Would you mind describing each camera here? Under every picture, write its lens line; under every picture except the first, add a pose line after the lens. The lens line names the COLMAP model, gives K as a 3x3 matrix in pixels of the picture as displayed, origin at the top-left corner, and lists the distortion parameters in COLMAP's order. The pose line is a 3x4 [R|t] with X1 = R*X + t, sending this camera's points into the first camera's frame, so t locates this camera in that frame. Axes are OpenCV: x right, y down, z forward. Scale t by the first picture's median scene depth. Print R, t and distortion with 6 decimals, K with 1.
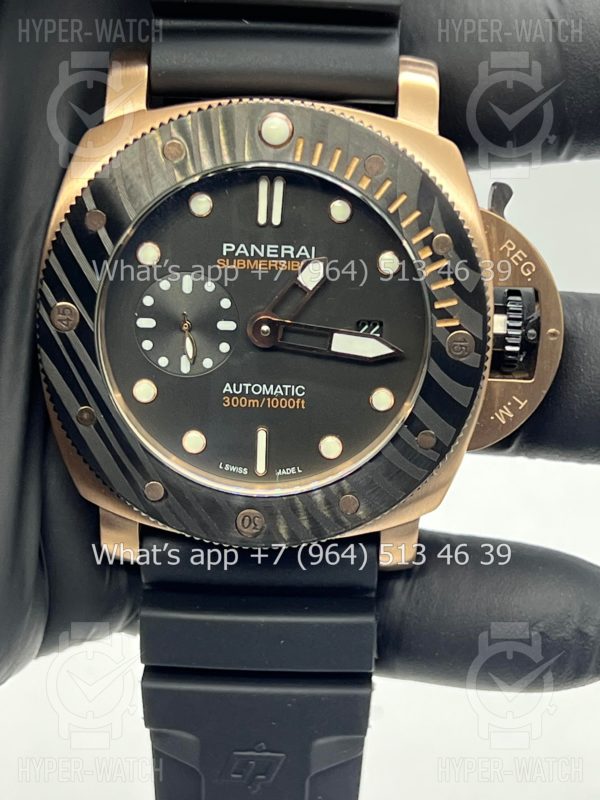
lens RADIAL K [[1886.0, 0, 300.0], [0, 1886.0, 400.0], [0, 0, 1]] dist [0.286417, -0.512774]
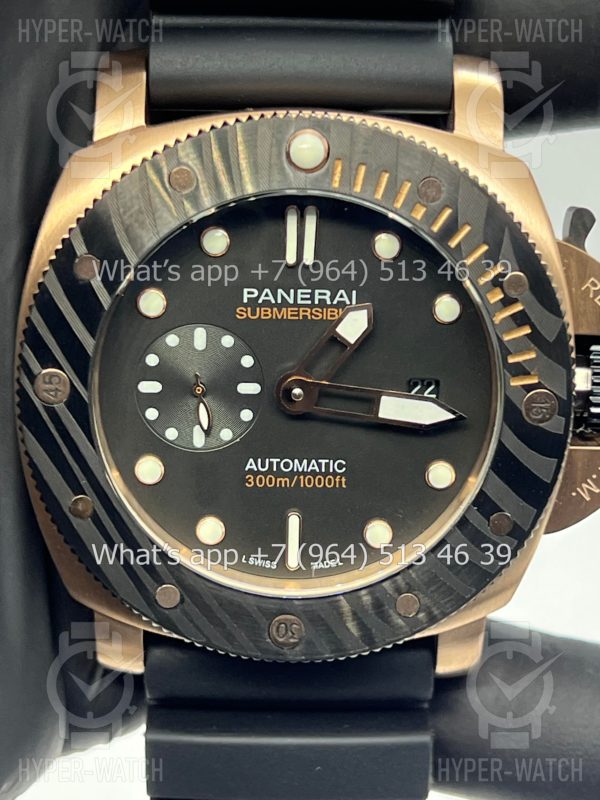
lens RADIAL K [[1886.0, 0, 300.0], [0, 1886.0, 400.0], [0, 0, 1]] dist [0.286417, -0.512774]
pose [[0.999500, -0.019114, 0.025186, -0.037488], [0.019108, 0.999817, 0.000447, -0.034443], [-0.025190, 0.000034, 0.999683, 0.185179]]
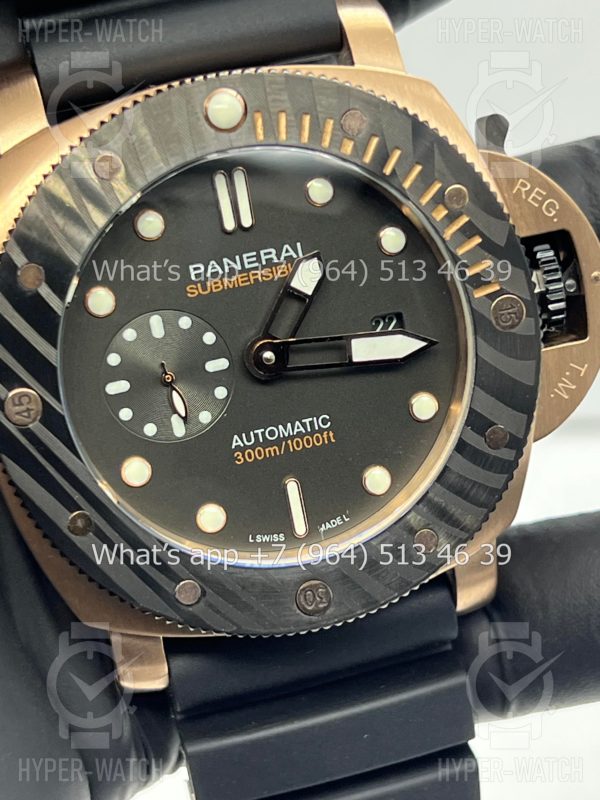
lens RADIAL K [[1886.0, 0, 300.0], [0, 1886.0, 400.0], [0, 0, 1]] dist [0.286417, -0.512774]
pose [[0.955150, -0.251945, 0.155606, -0.133322], [0.259495, 0.965280, -0.029945, 0.007722], [-0.142659, 0.068981, 0.987365, 0.210054]]
